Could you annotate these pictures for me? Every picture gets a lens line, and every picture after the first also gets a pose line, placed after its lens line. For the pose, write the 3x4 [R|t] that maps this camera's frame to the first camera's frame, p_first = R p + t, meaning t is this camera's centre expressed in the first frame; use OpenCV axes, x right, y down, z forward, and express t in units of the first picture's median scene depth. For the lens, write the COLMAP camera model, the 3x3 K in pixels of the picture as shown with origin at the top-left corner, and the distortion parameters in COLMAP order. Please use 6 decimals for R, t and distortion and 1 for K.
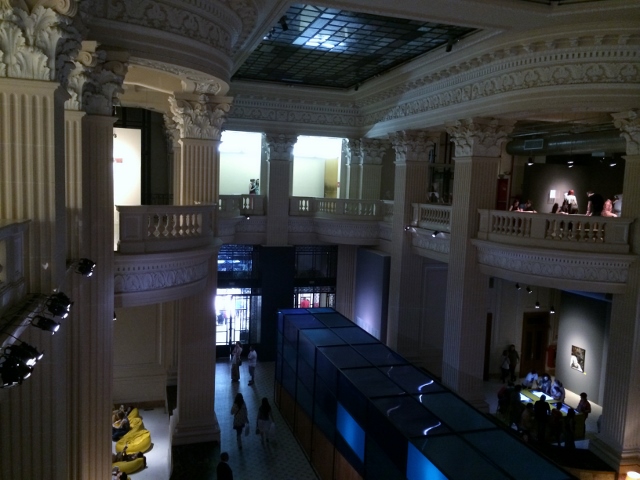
lens RADIAL K [[548.6, 0, 316.1], [0, 548.6, 242.3], [0, 0, 1]] dist [0.013761, 0.008076]
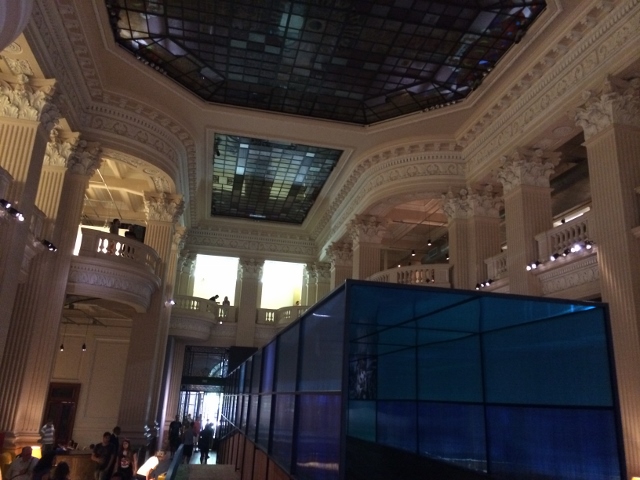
lens RADIAL K [[548.6, 0, 323.2], [0, 548.6, 239.4], [0, 0, 1]] dist [0.013761, 0.008076]
pose [[0.995677, -0.019800, -0.090752, 0.222584], [-0.016586, 0.923416, -0.383443, 0.254995], [0.091394, 0.383290, 0.919095, -0.192472]]
